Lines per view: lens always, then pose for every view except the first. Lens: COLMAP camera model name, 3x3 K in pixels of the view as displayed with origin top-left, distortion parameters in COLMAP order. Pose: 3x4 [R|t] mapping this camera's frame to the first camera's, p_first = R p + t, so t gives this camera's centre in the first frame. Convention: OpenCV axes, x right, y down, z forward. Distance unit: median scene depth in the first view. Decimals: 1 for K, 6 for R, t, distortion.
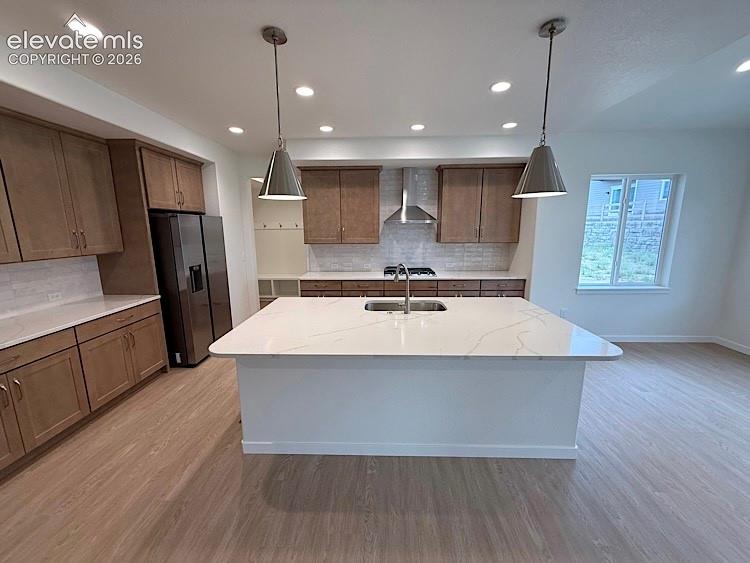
lens RADIAL K [[297.2, 0, 371.3], [0, 297.2, 281.0], [0, 0, 1]] dist [0.001066, -0.000751]
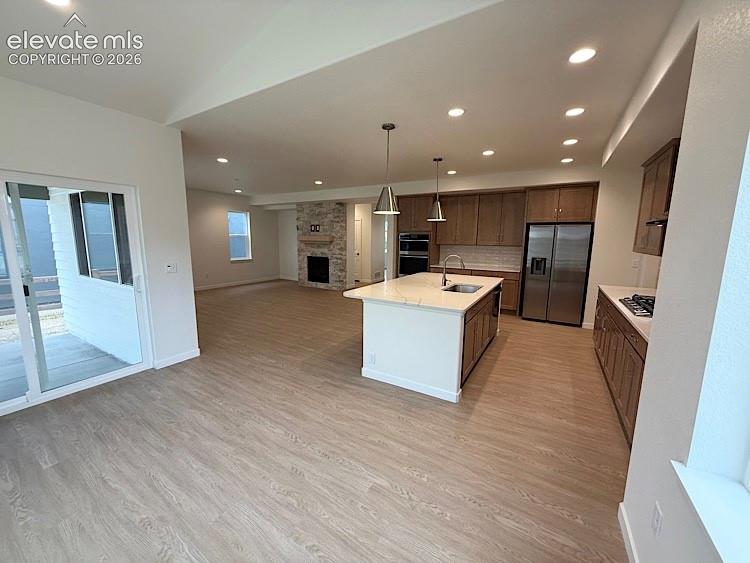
lens RADIAL K [[297.2, 0, 373.6], [0, 297.2, 280.9], [0, 0, 1]] dist [0.001066, -0.000751]
pose [[-0.489315, 0.132744, -0.861946, 1.206426], [-0.163841, 0.956758, 0.240356, -0.171884], [0.856579, 0.258832, -0.446407, 1.004406]]
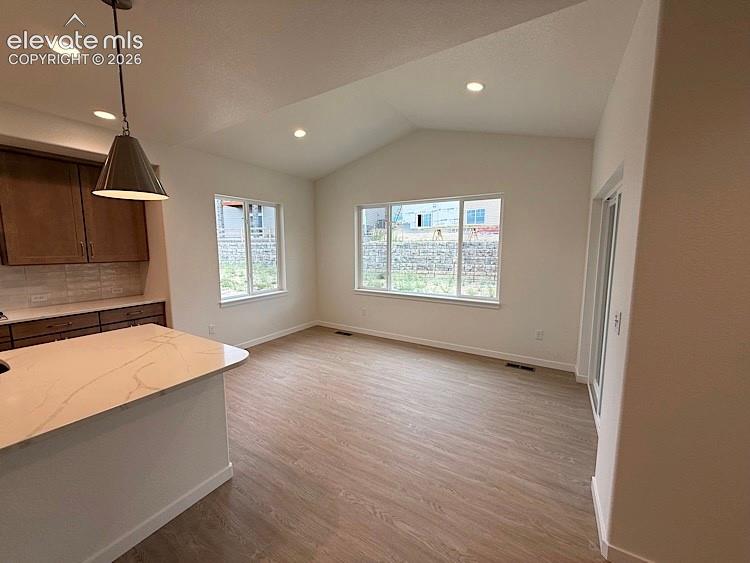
lens RADIAL K [[297.2, 0, 372.5], [0, 297.2, 279.8], [0, 0, 1]] dist [0.001066, -0.000751]
pose [[0.497713, -0.090022, 0.862658, 0.087450], [0.153728, 0.988008, 0.014409, 0.015342], [-0.853610, 0.125444, 0.505583, 0.029885]]
